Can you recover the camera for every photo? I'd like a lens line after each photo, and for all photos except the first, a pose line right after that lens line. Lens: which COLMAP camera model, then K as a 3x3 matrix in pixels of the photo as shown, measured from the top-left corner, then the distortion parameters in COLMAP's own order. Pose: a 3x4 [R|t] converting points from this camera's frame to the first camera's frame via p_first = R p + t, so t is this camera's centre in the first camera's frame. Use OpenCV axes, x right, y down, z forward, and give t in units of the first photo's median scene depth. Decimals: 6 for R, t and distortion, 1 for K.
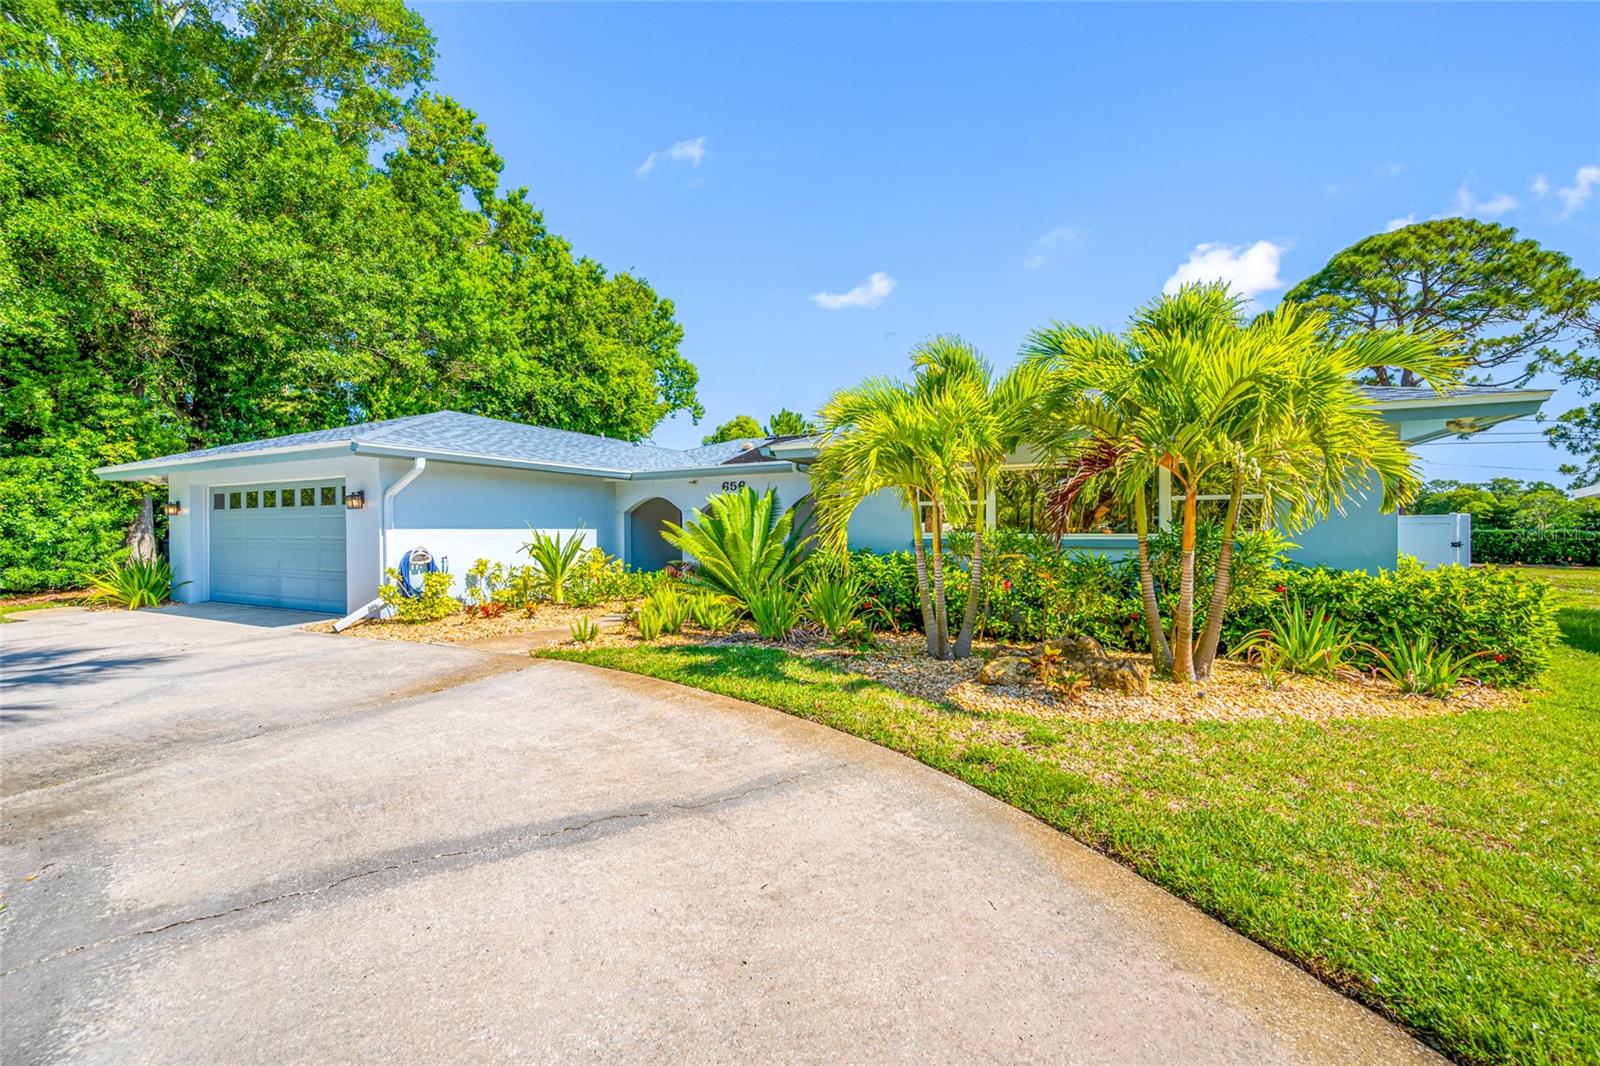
lens RADIAL K [[639.3, 0, 798.4], [0, 639.3, 521.9], [0, 0, 1]] dist [-0.001753, 0.000064]
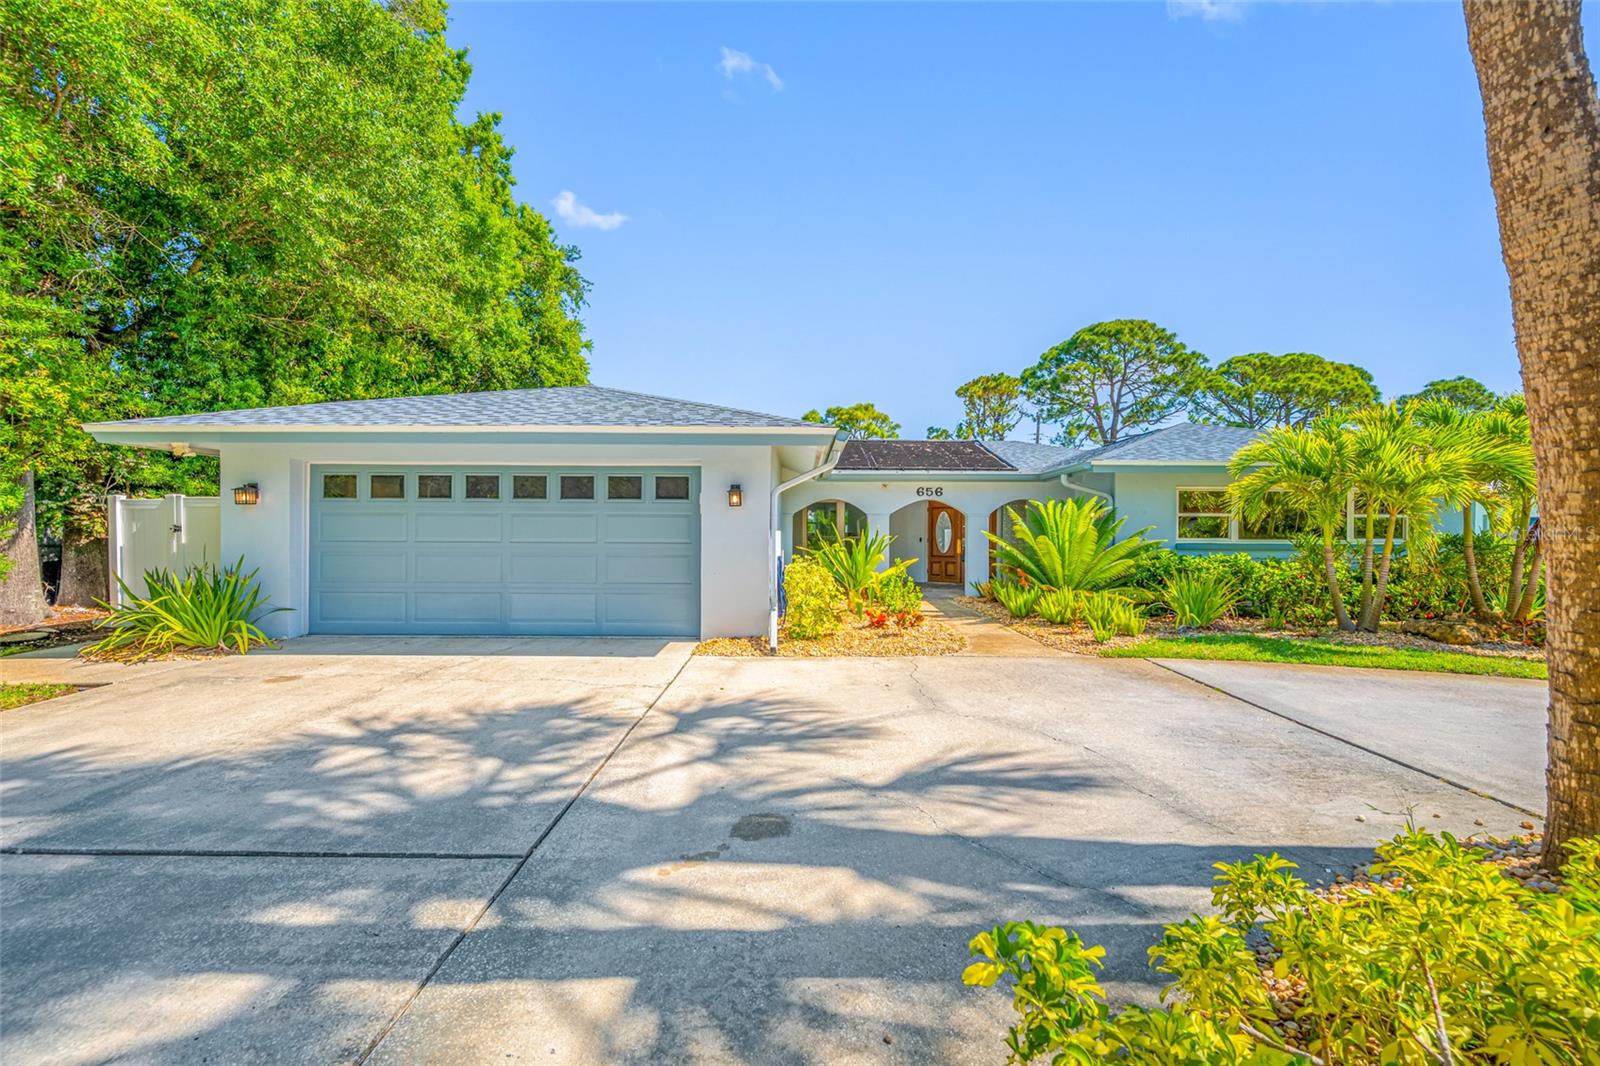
lens RADIAL K [[627.4, 0, 809.0], [0, 627.4, 526.2], [0, 0, 1]] dist [-0.001869, -0.000143]
pose [[0.892889, 0.009878, 0.450168, -0.430374], [-0.011341, 0.999936, 0.000554, 0.002289], [-0.450134, -0.005600, 0.892944, 0.100810]]
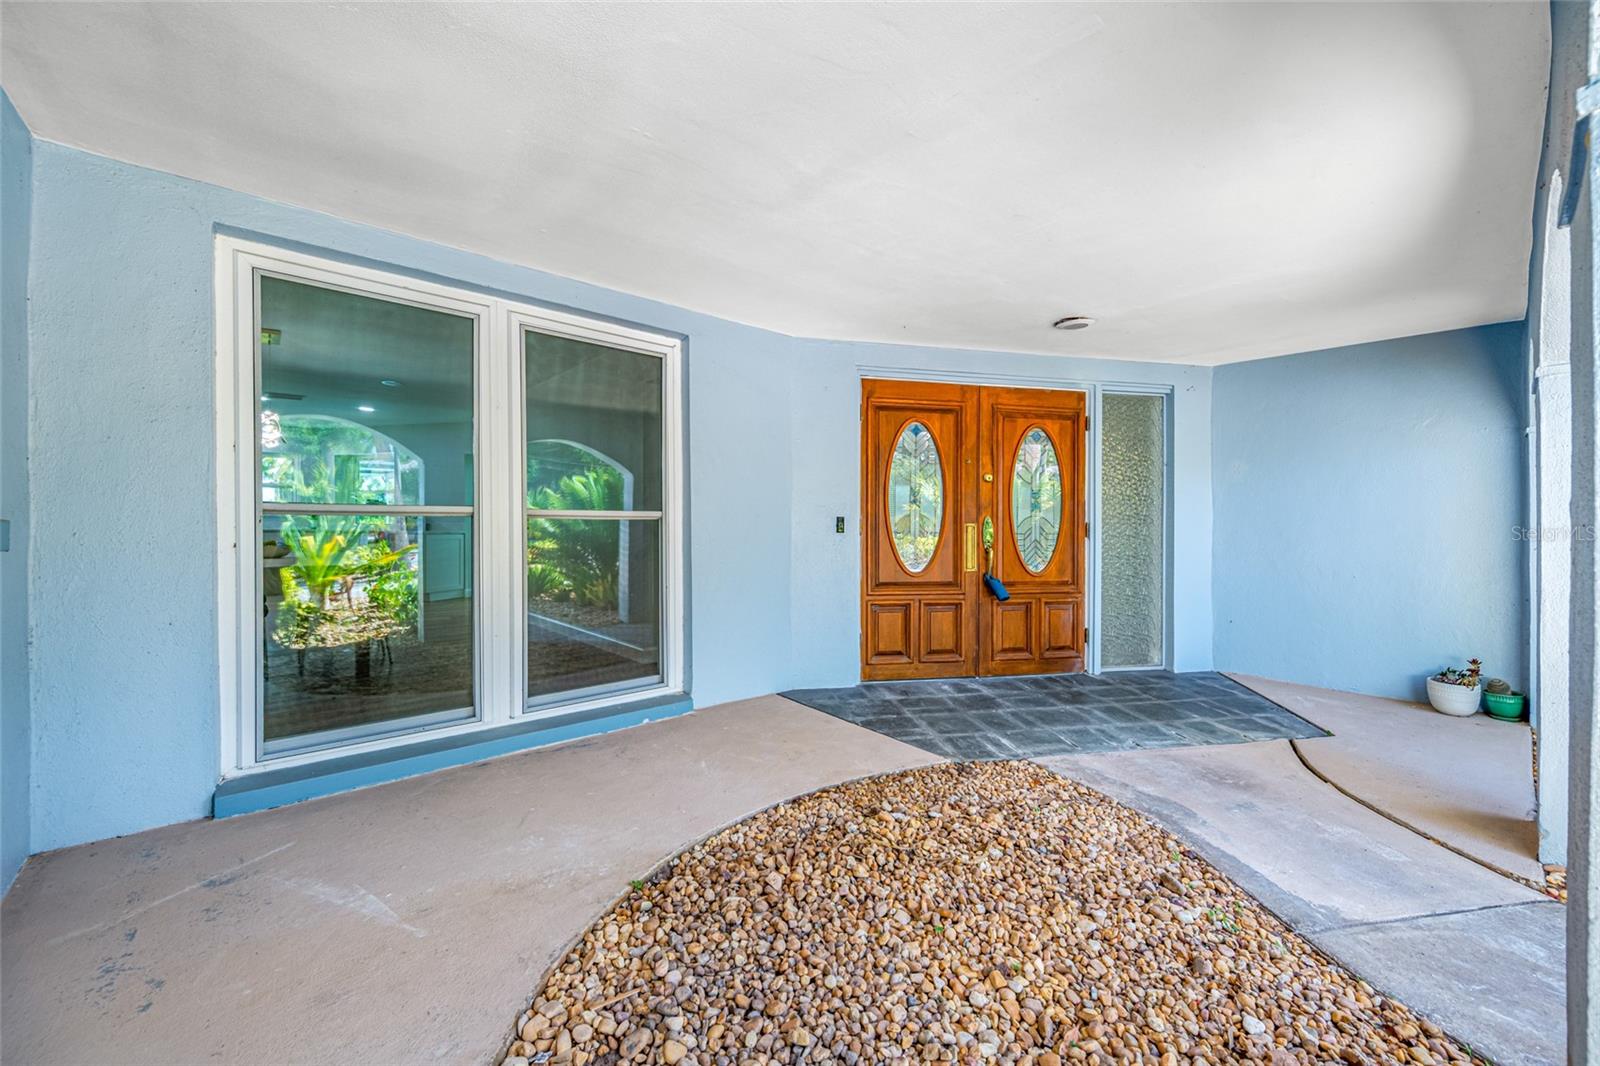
lens RADIAL K [[627.4, 0, 809.0], [0, 627.4, 526.2], [0, 0, 1]] dist [-0.001869, -0.000143]
pose [[0.380238, -0.001941, 0.924886, -0.158922], [-0.015914, 0.999836, 0.008640, 0.016224], [-0.924752, -0.018004, 0.380145, 0.642011]]
